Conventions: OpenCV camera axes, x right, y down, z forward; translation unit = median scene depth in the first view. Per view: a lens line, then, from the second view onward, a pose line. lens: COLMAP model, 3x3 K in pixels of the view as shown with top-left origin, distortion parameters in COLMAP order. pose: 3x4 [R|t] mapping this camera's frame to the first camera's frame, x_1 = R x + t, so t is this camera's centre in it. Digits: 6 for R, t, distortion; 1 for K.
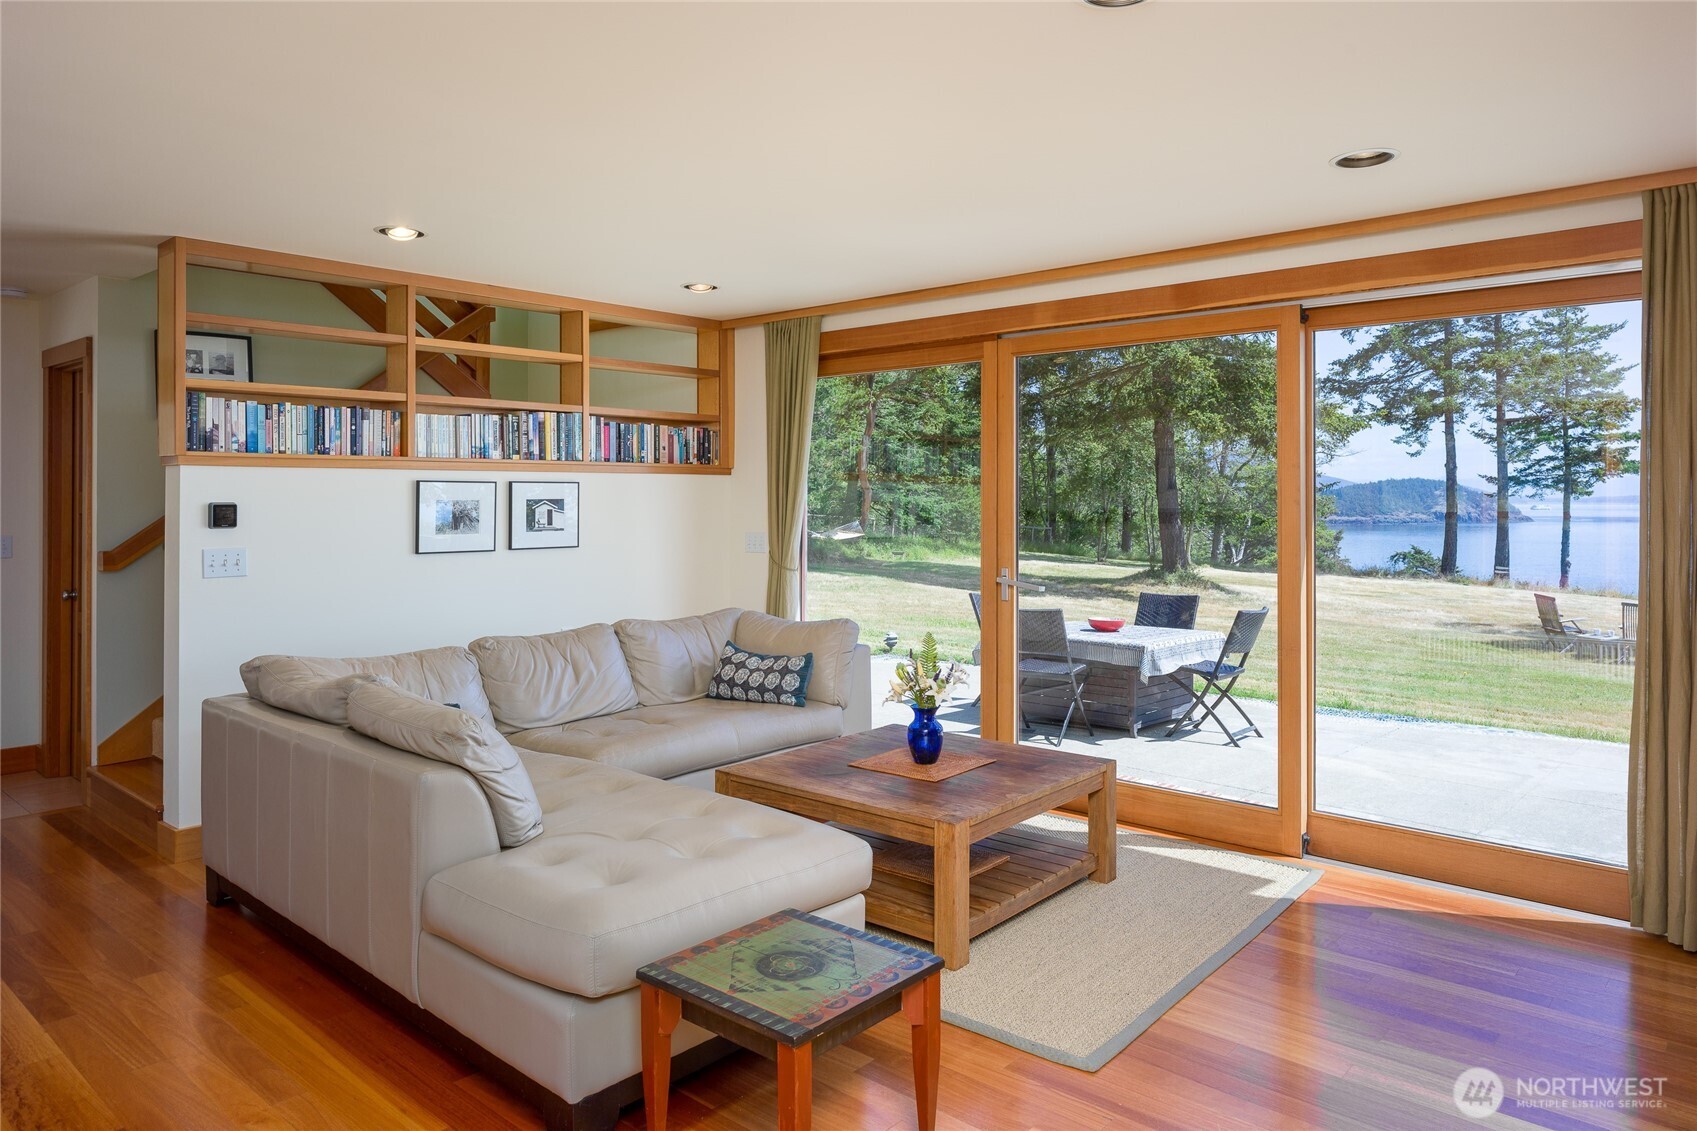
lens RADIAL K [[1090.5, 0, 847.0], [0, 1090.5, 534.0], [0, 0, 1]] dist [-0.005545, -0.002000]
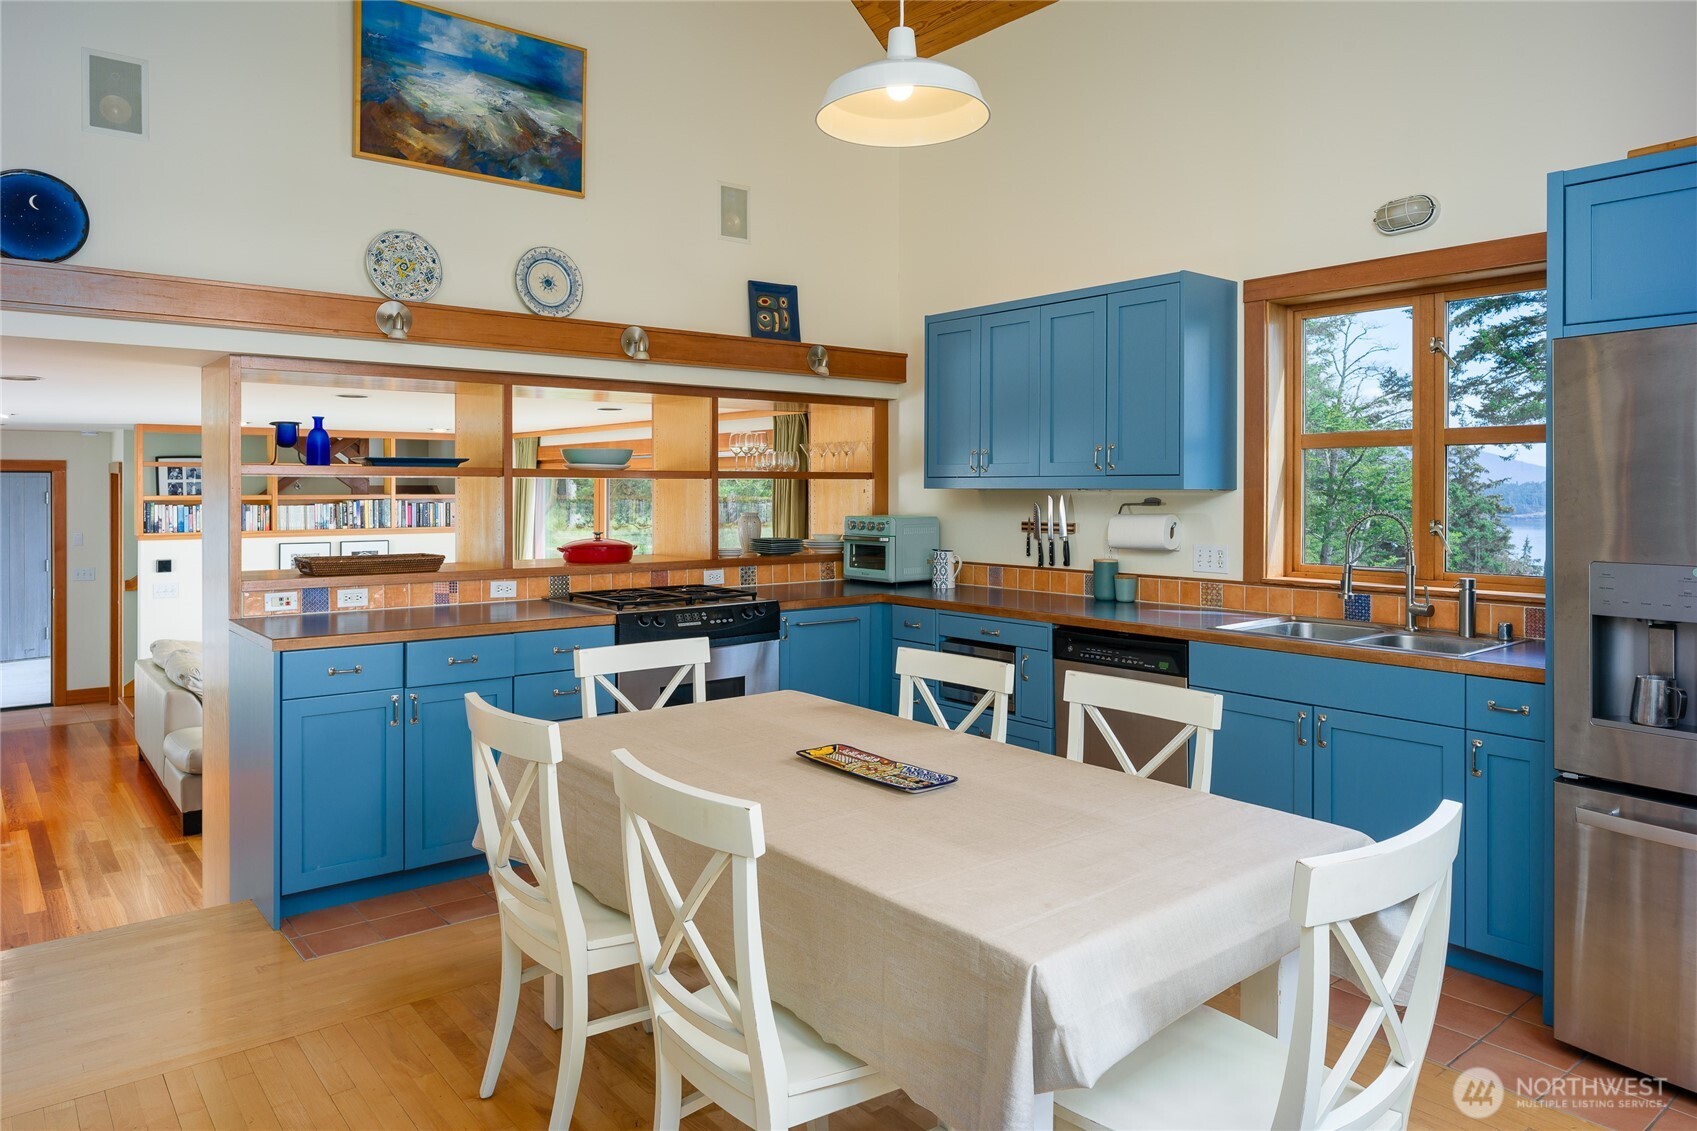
lens RADIAL K [[1090.5, 0, 857.8], [0, 1090.5, 556.8], [0, 0, 1]] dist [-0.005545, -0.002000]
pose [[0.988002, 0.012474, -0.153935, 0.781875], [-0.007670, 0.999466, 0.031768, -0.086496], [0.154249, -0.030206, 0.987570, -0.595094]]
